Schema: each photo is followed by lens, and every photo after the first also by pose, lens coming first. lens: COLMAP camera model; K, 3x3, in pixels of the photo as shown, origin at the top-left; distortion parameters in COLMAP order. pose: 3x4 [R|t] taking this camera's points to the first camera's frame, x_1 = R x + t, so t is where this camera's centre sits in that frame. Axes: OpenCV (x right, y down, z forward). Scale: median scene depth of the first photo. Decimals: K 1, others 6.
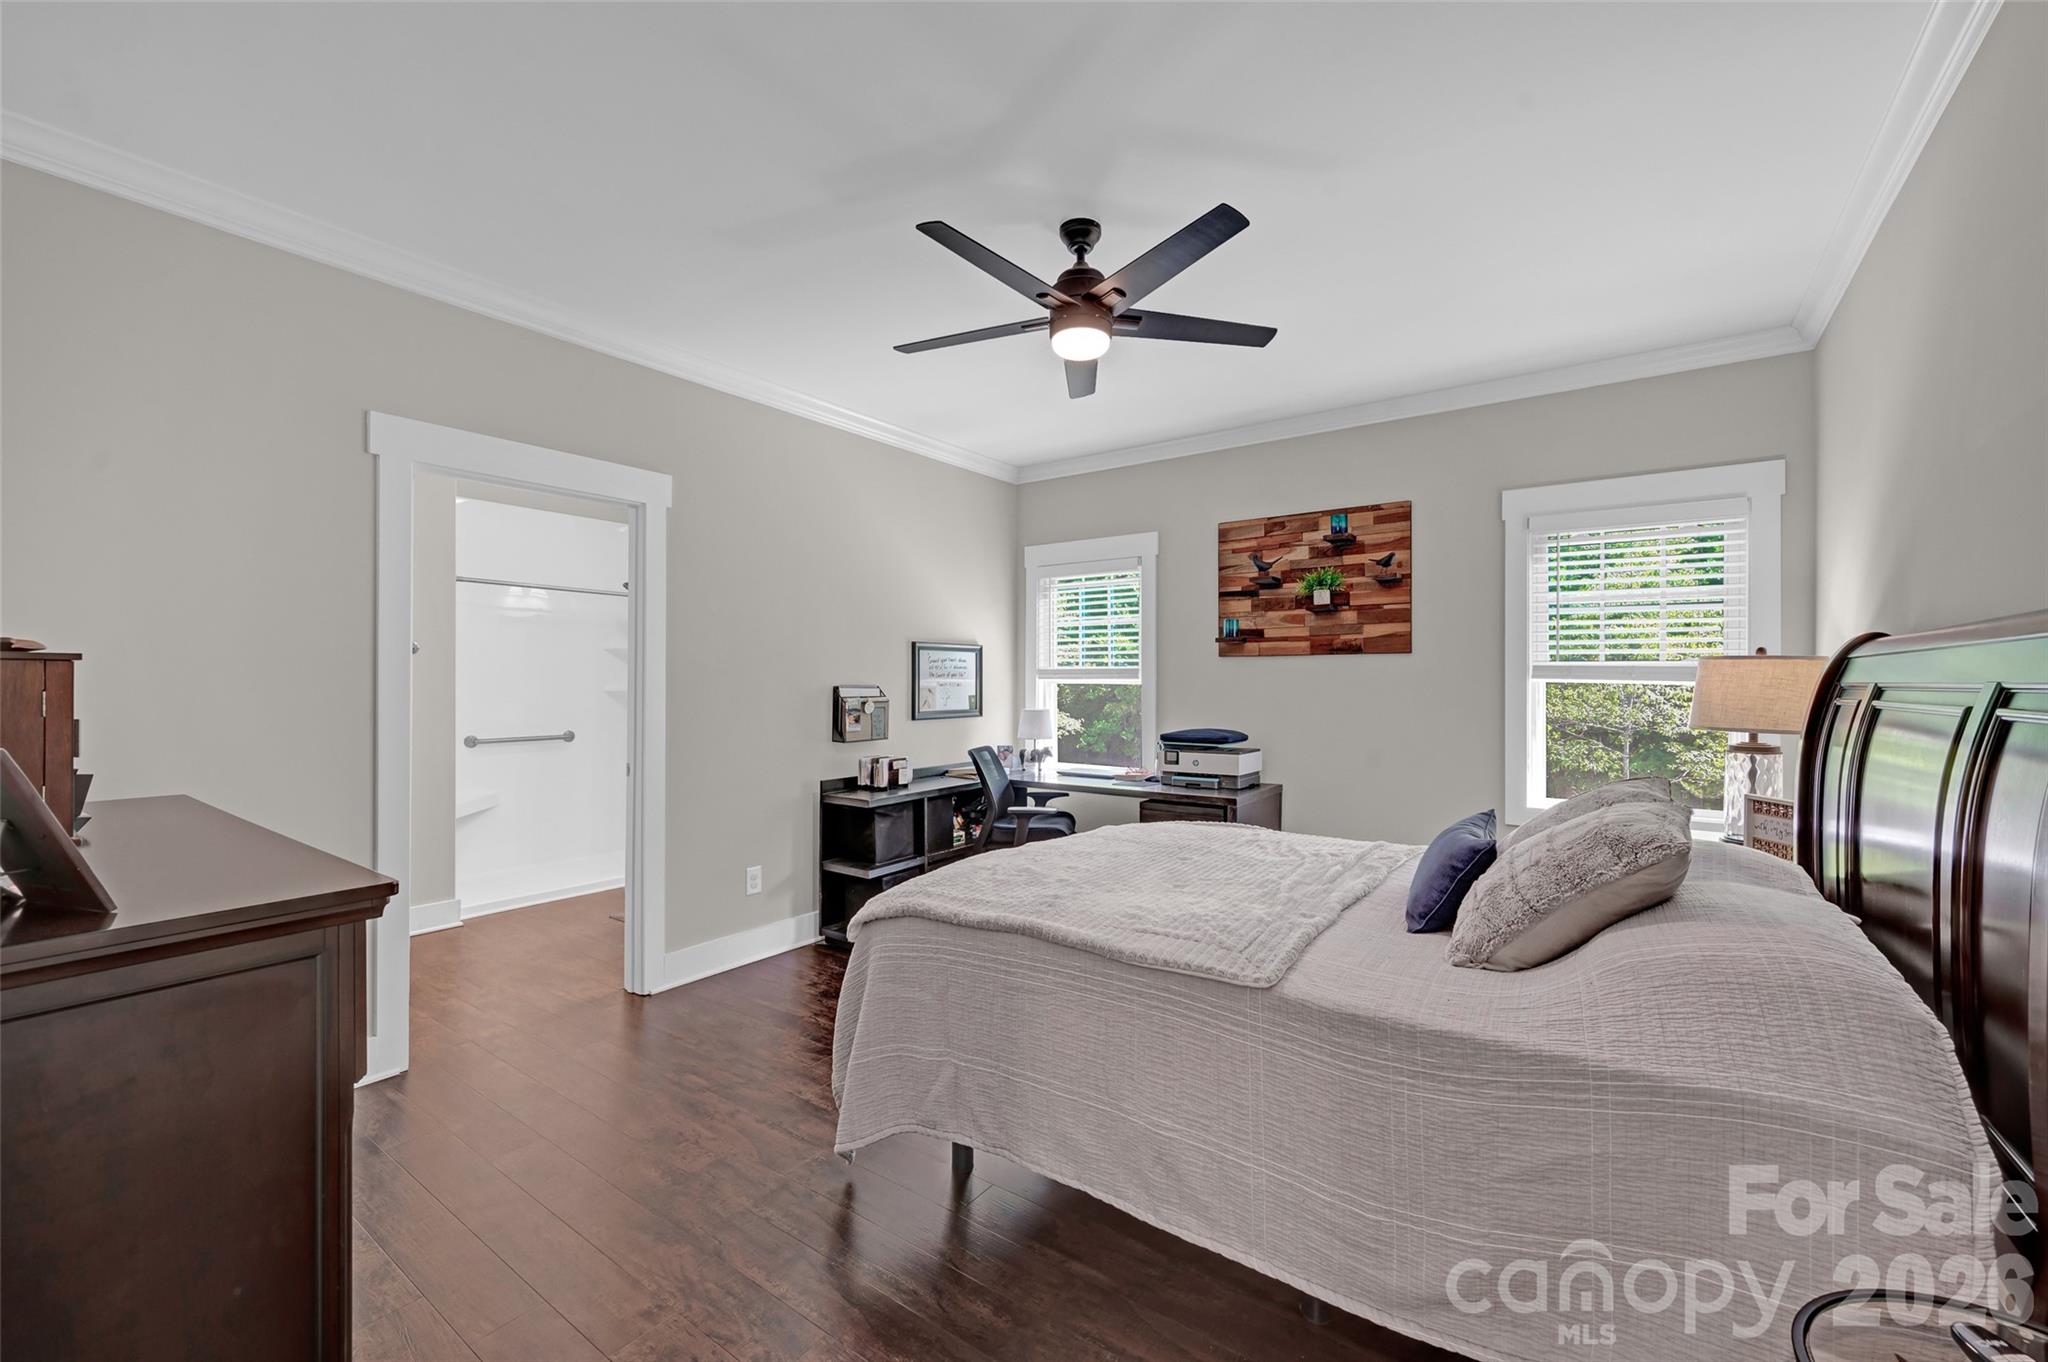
lens RADIAL K [[832.8, 0, 1027.2], [0, 832.8, 678.2], [0, 0, 1]] dist [-0.000567, -0.000082]
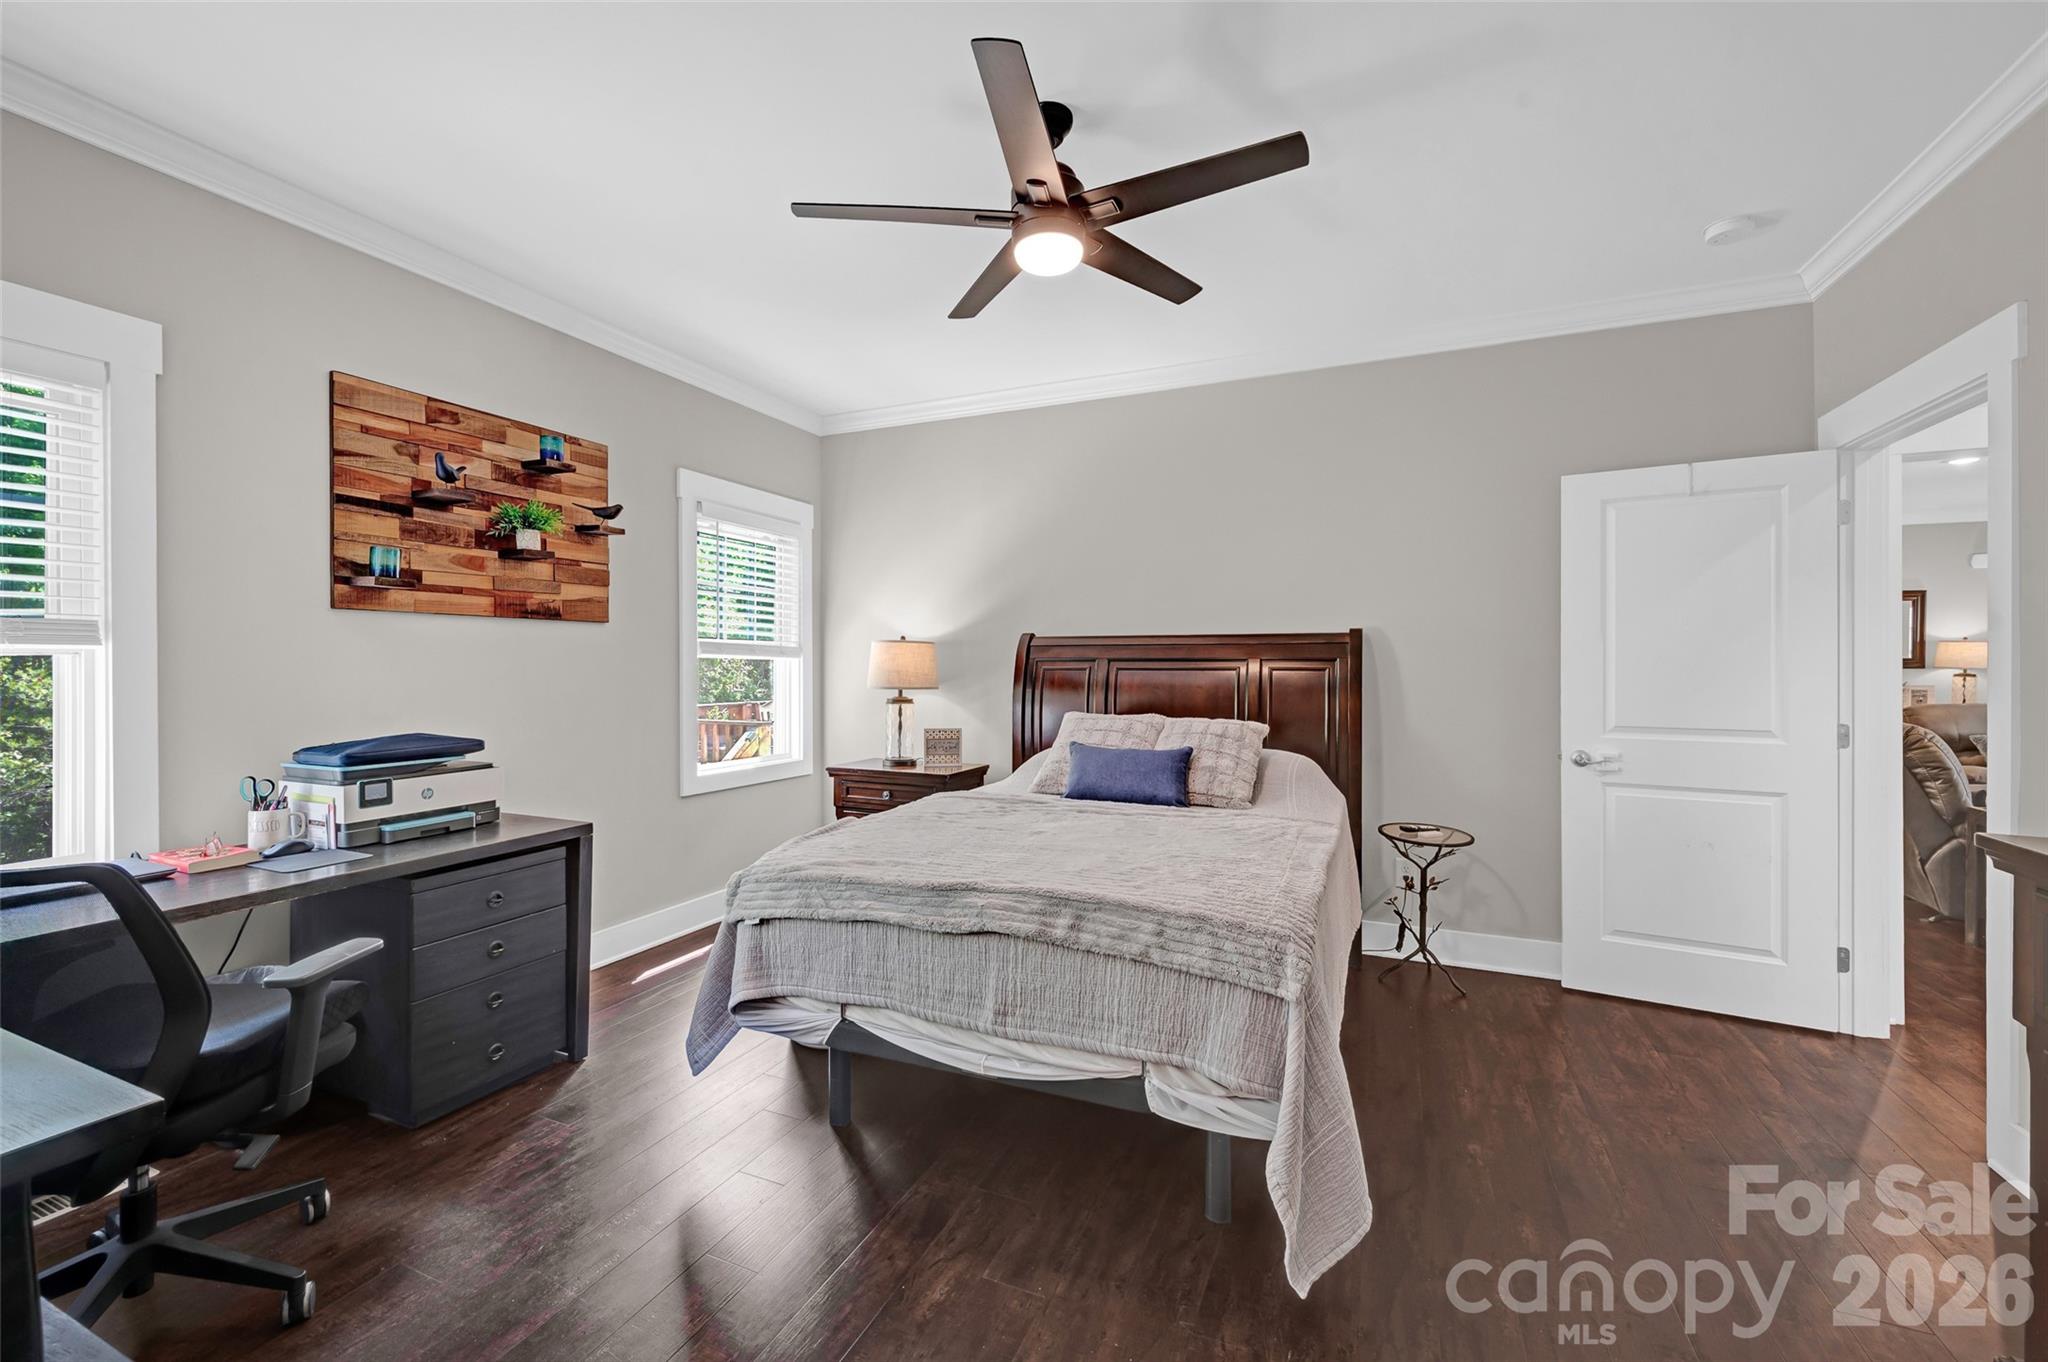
lens RADIAL K [[828.8, 0, 1025.4], [0, 828.8, 664.2], [0, 0, 1]] dist [0.000131, 0.000021]
pose [[-0.214527, -0.000938, 0.976718, -0.439787], [-0.003542, 0.999994, 0.000183, 0.010370], [-0.976712, -0.003421, -0.214529, 0.708320]]
